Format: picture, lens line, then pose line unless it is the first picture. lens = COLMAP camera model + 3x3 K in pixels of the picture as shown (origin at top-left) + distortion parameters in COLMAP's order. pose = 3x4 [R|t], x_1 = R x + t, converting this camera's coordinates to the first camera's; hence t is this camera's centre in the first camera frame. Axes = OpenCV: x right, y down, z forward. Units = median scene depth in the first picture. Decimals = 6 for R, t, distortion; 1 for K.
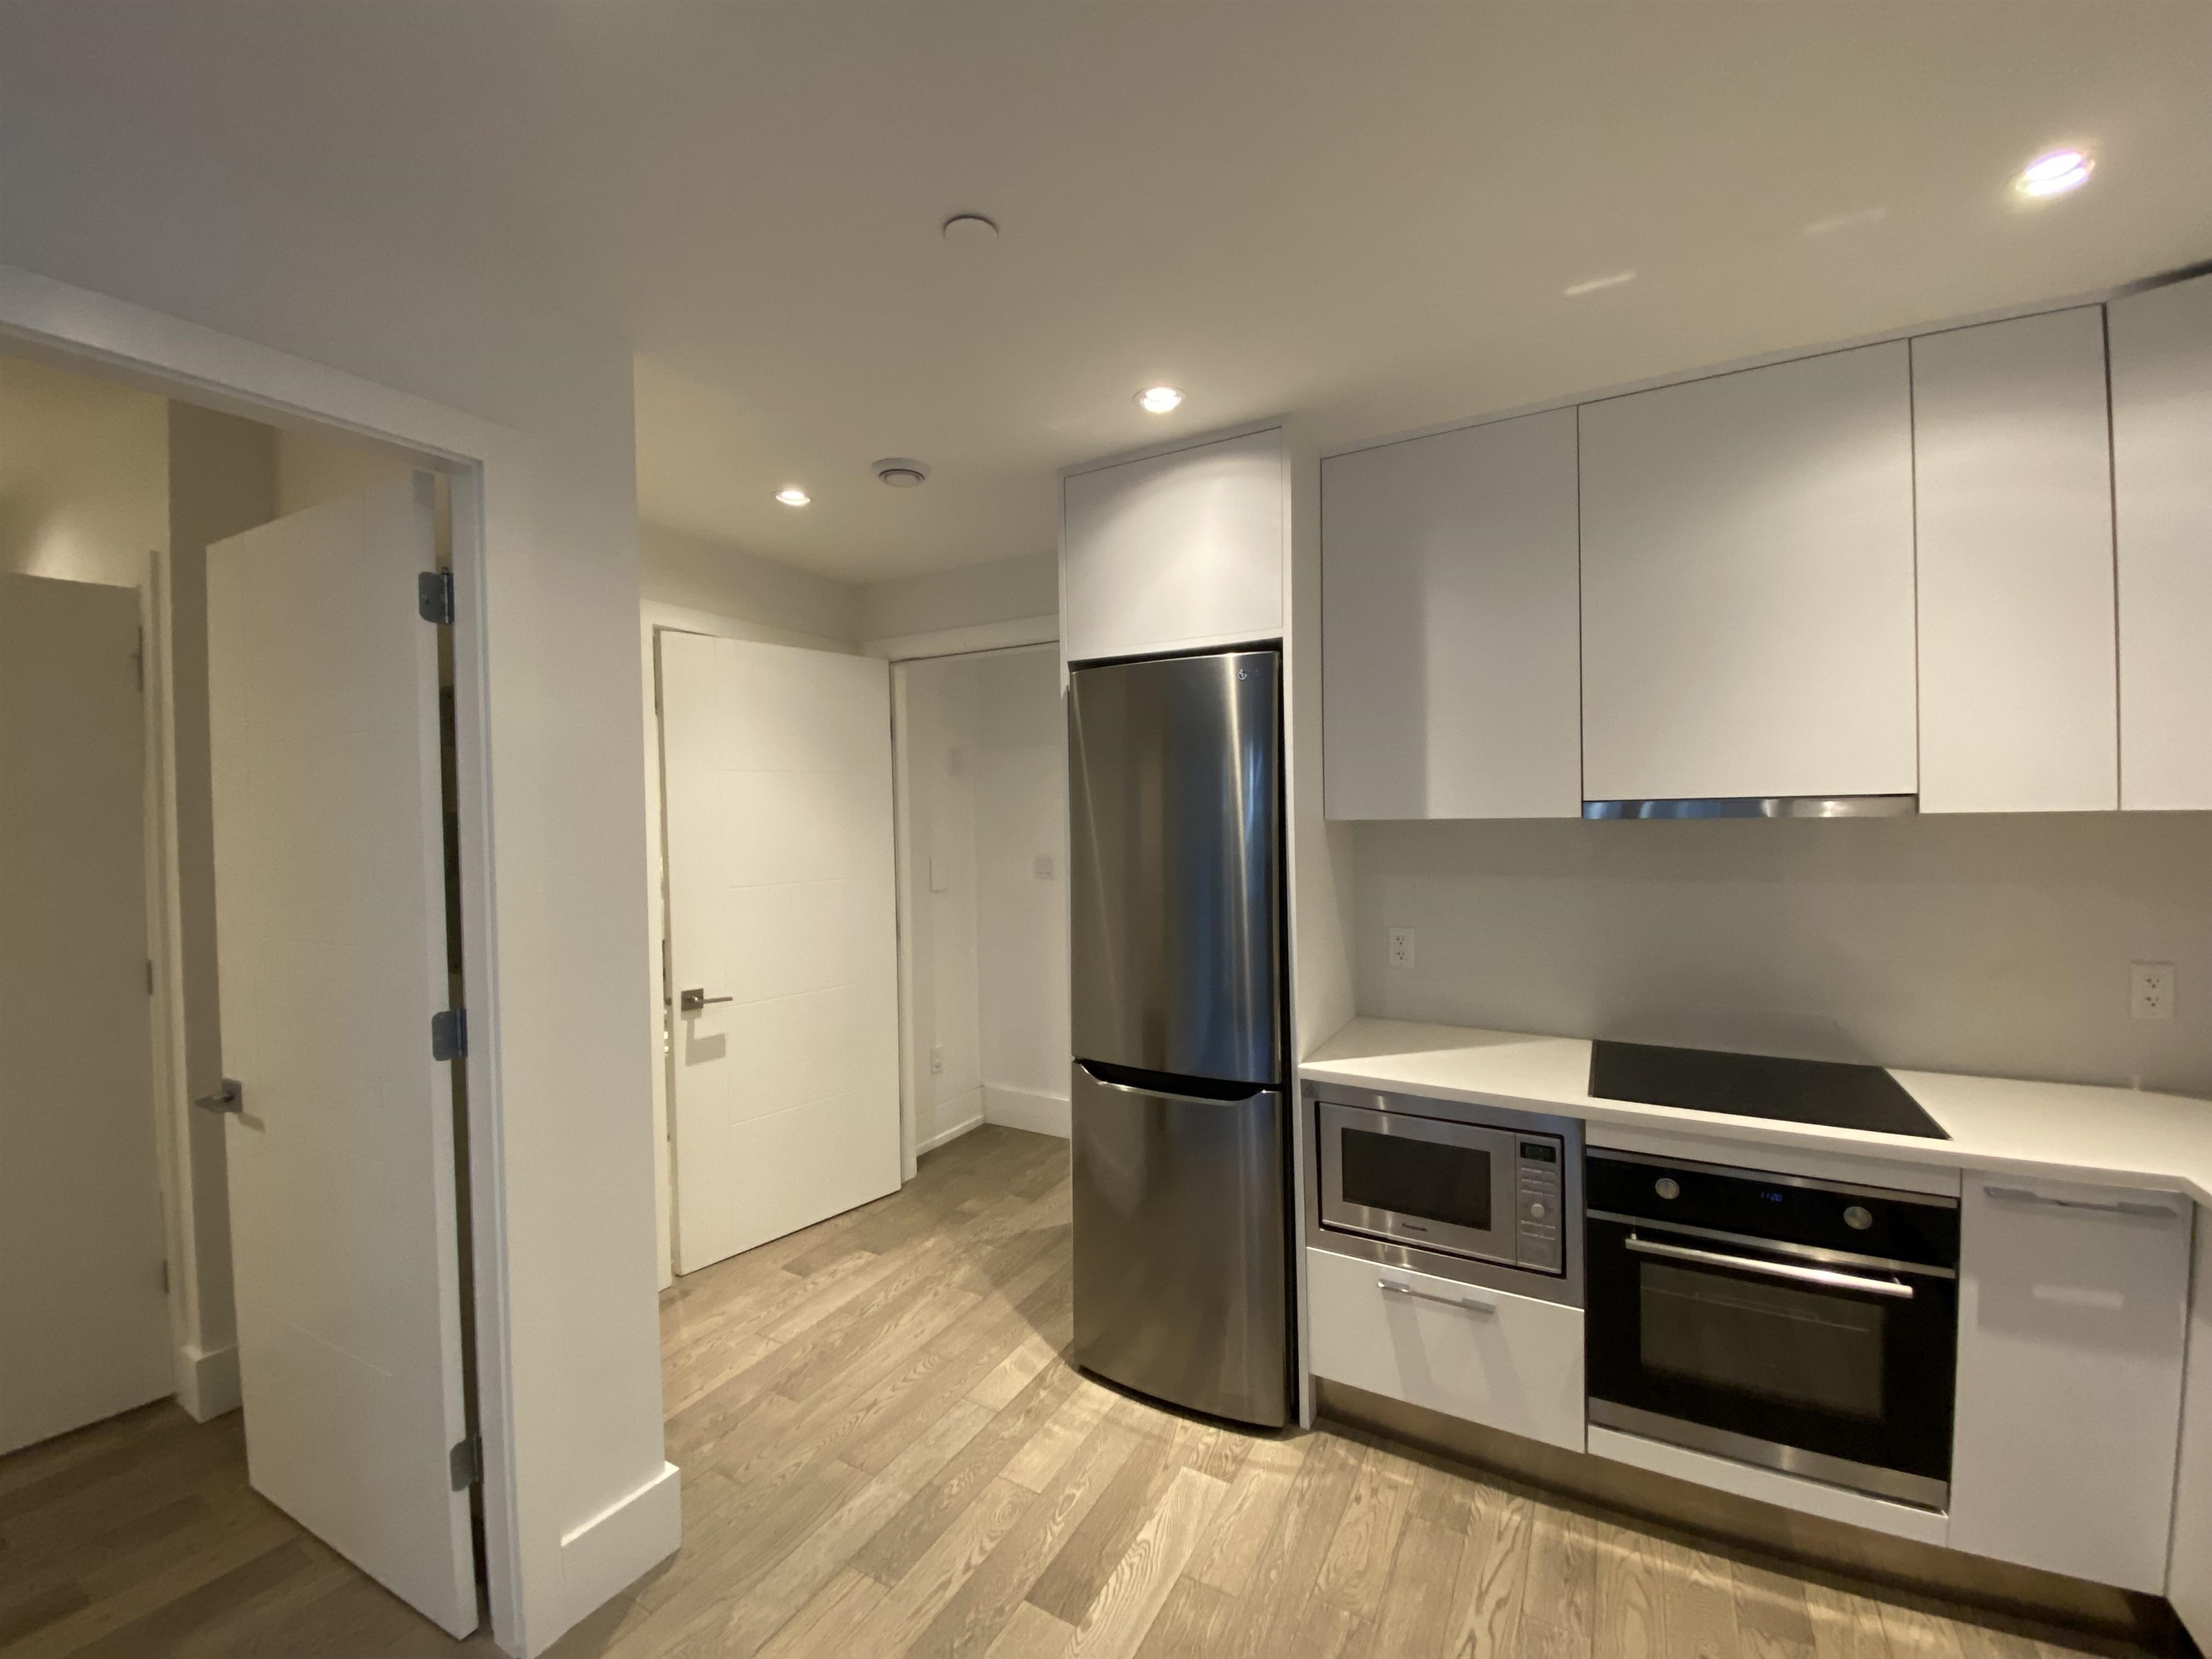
lens RADIAL K [[893.4, 0, 1100.2], [0, 893.4, 816.9], [0, 0, 1]] dist [0.010097, -0.015142]
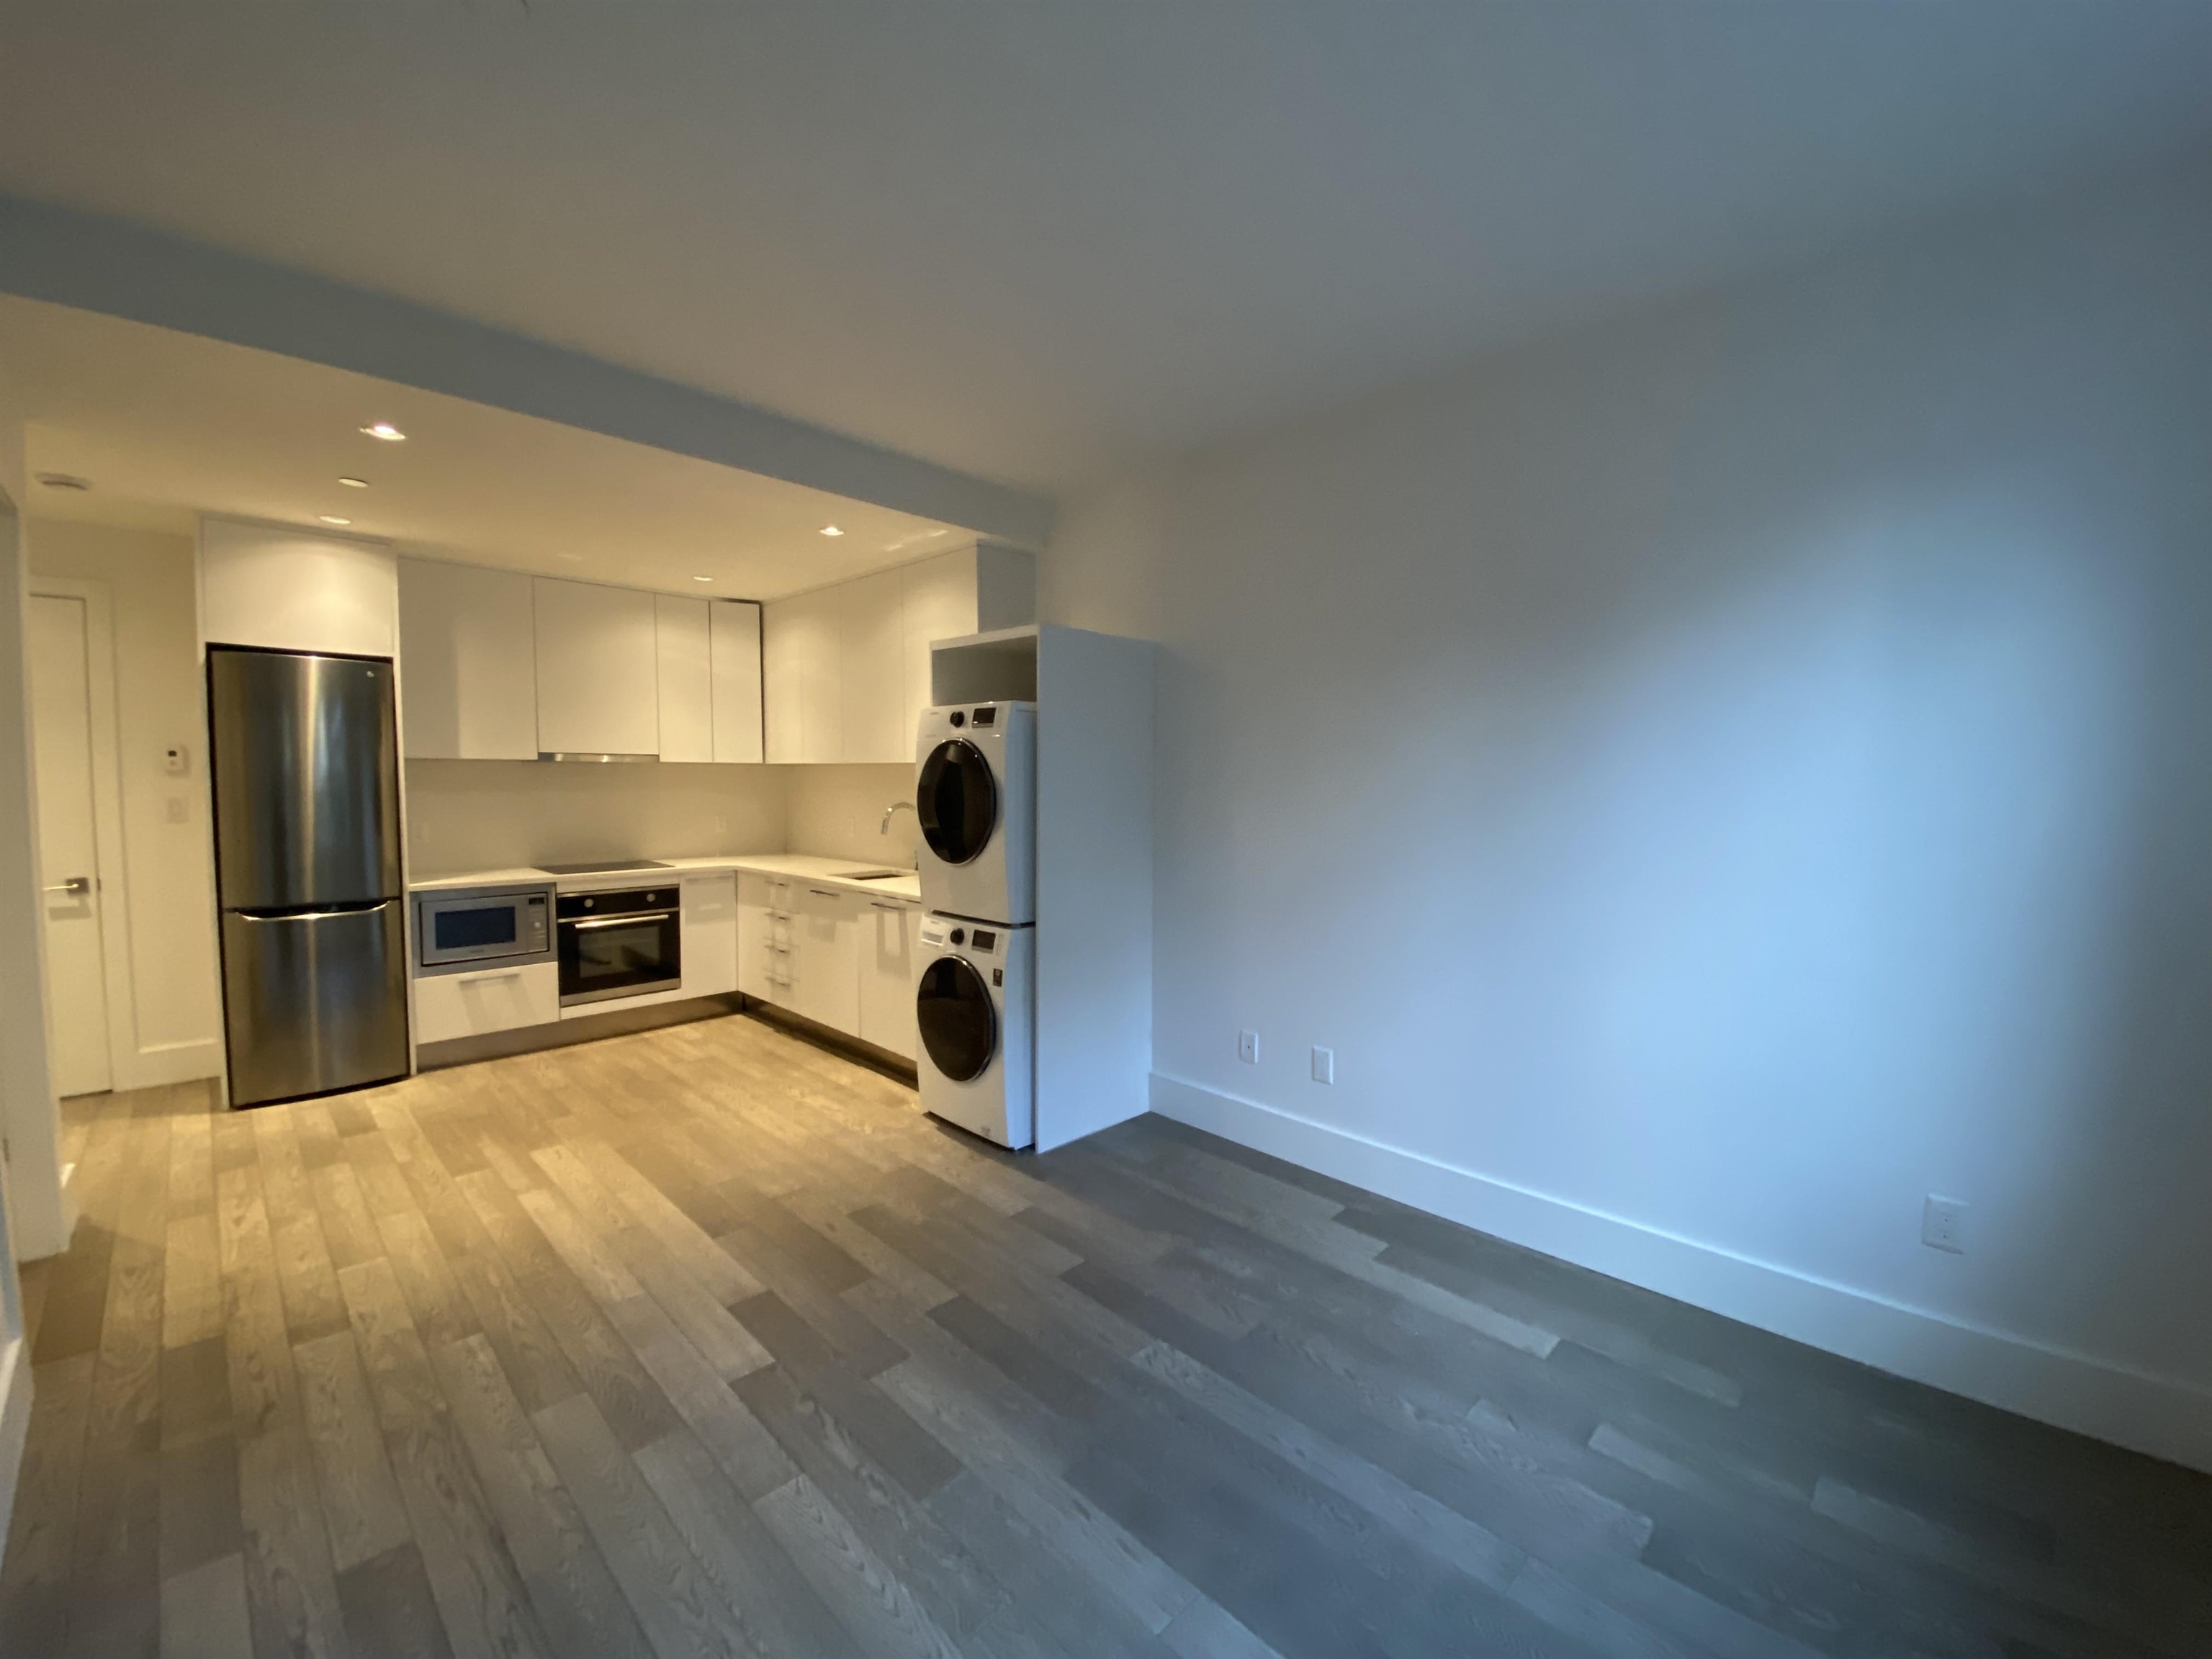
lens RADIAL K [[893.4, 0, 1108.2], [0, 893.4, 819.9], [0, 0, 1]] dist [0.010097, -0.015142]
pose [[0.253280, -0.026228, 0.967038, -1.404316], [0.002440, 0.999647, 0.026473, 0.105276], [-0.967390, -0.004346, 0.253254, -1.047721]]
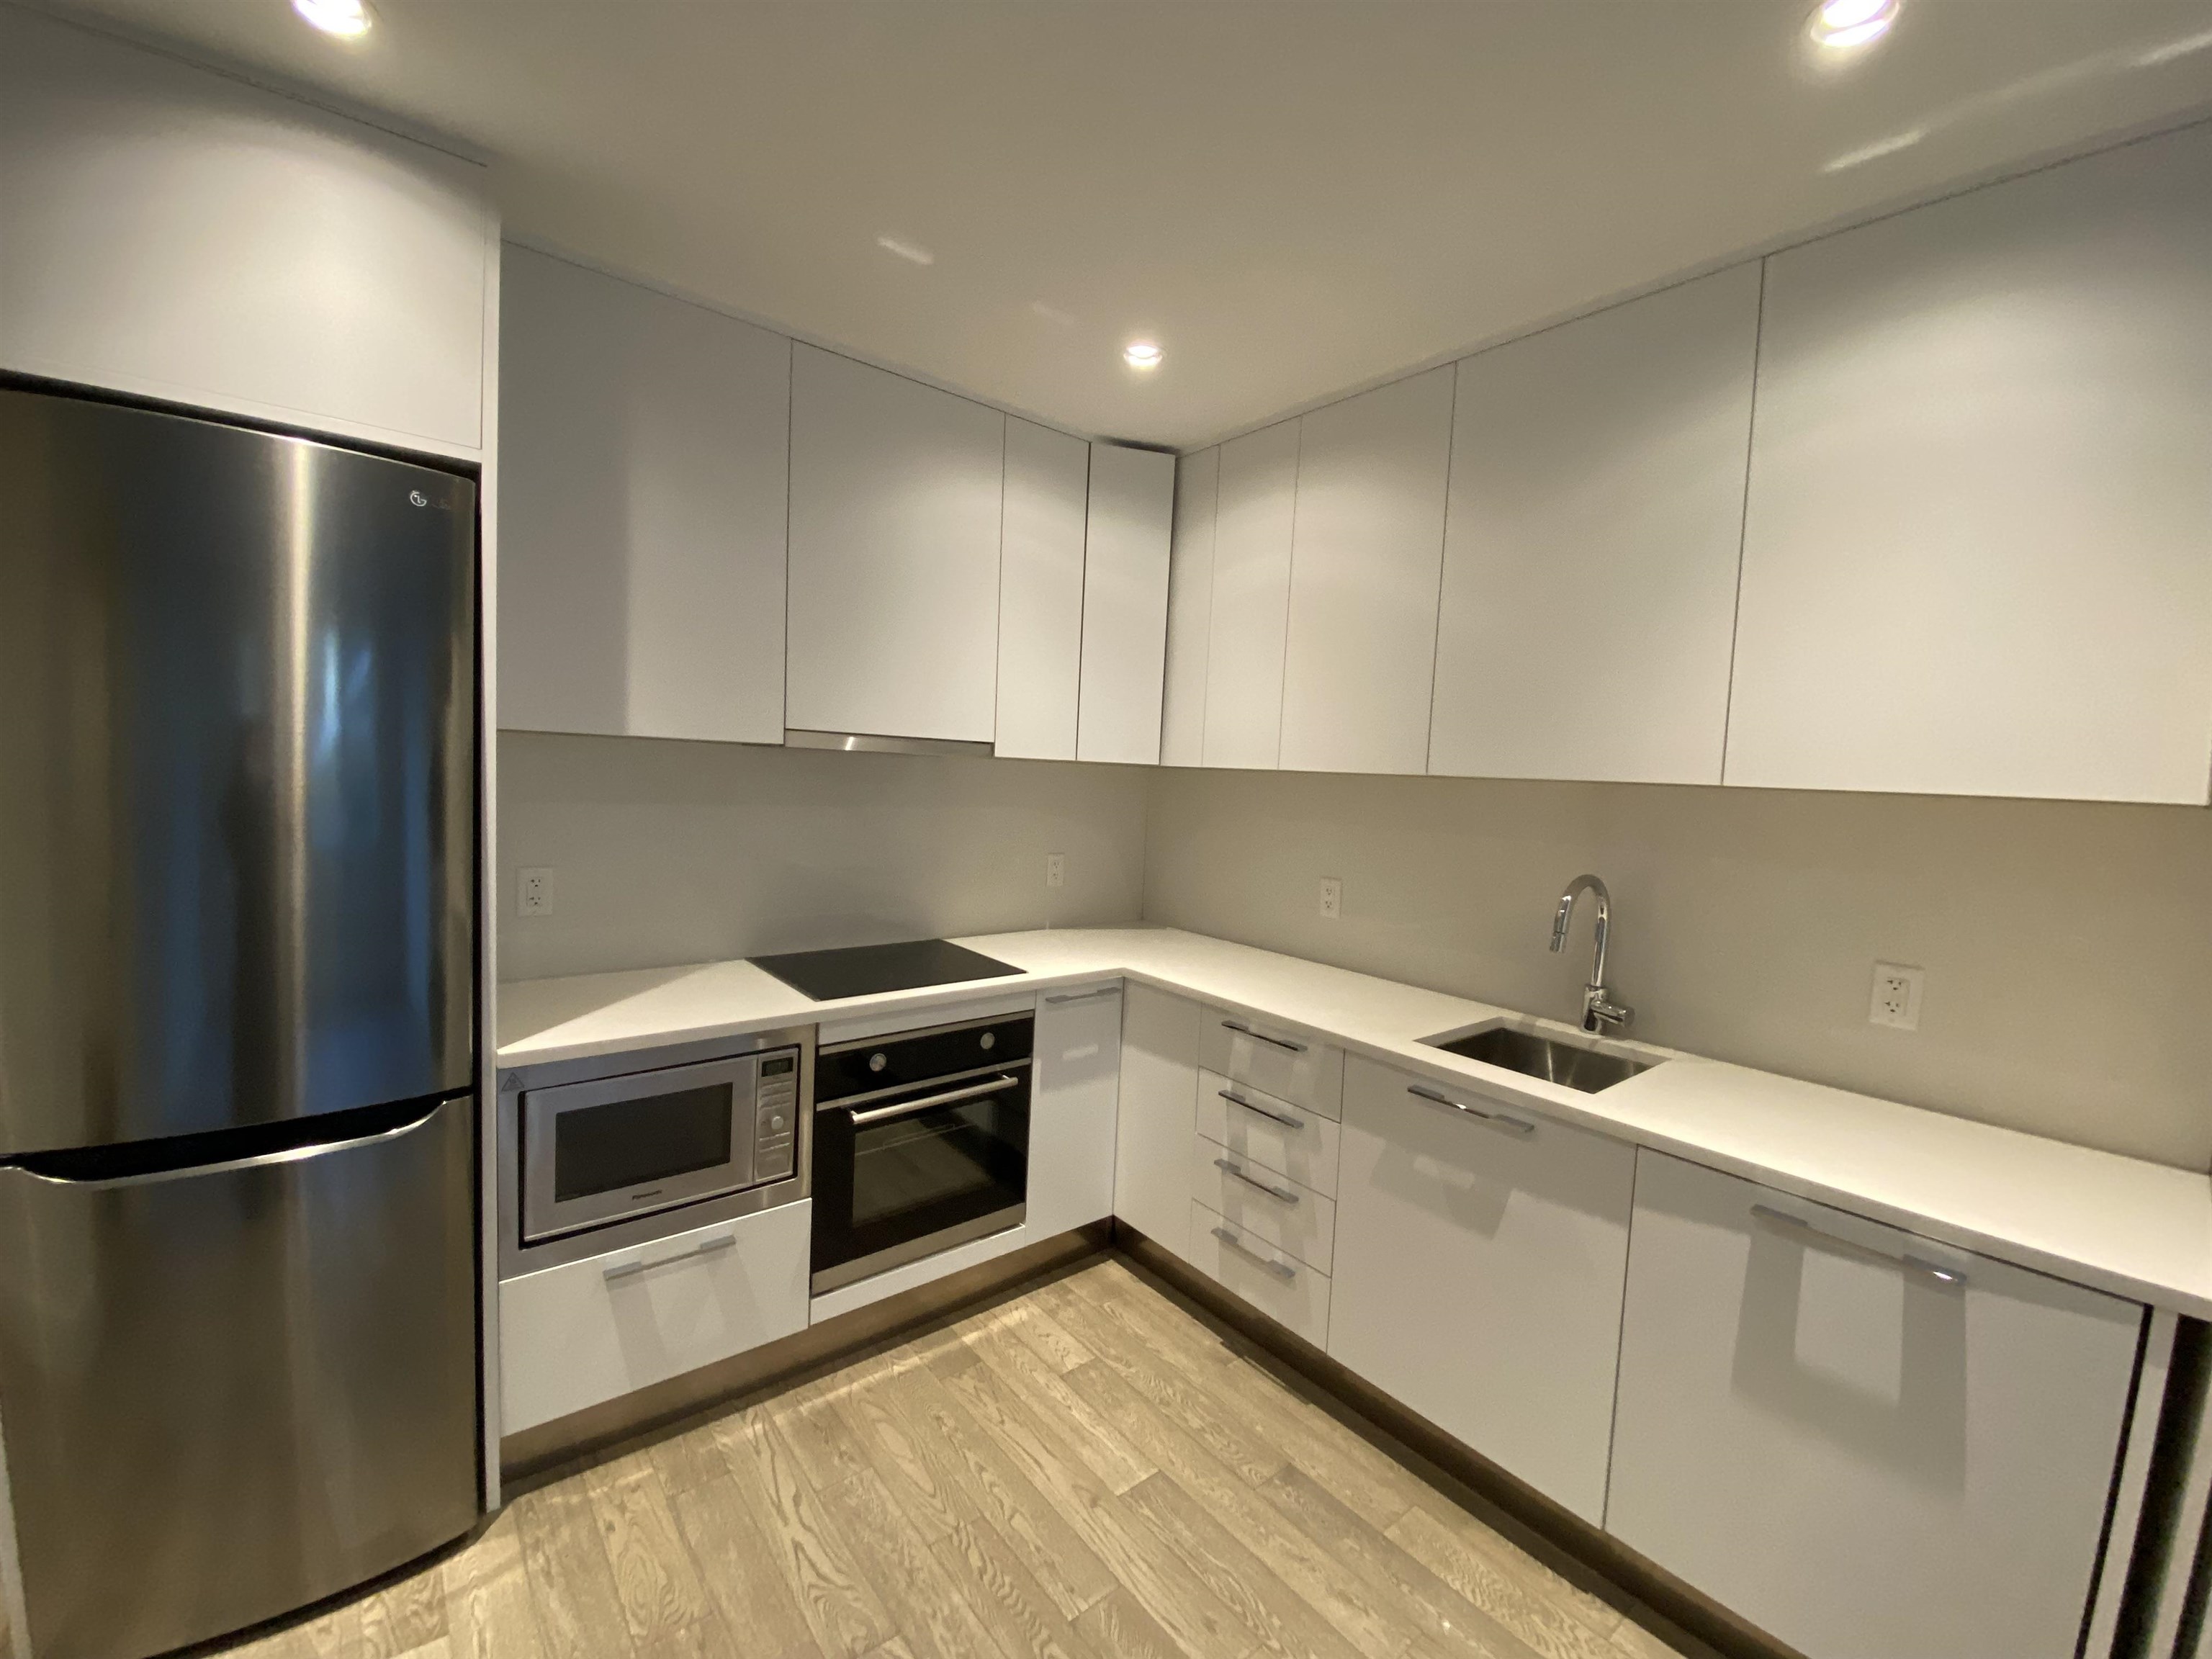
lens RADIAL K [[893.4, 0, 1101.3], [0, 893.4, 822.1], [0, 0, 1]] dist [0.010097, -0.015142]
pose [[0.364464, -0.020318, 0.930996, -0.328336], [-0.040672, 0.998461, 0.037713, 0.040838], [-0.930329, -0.051611, 0.363077, 0.298002]]
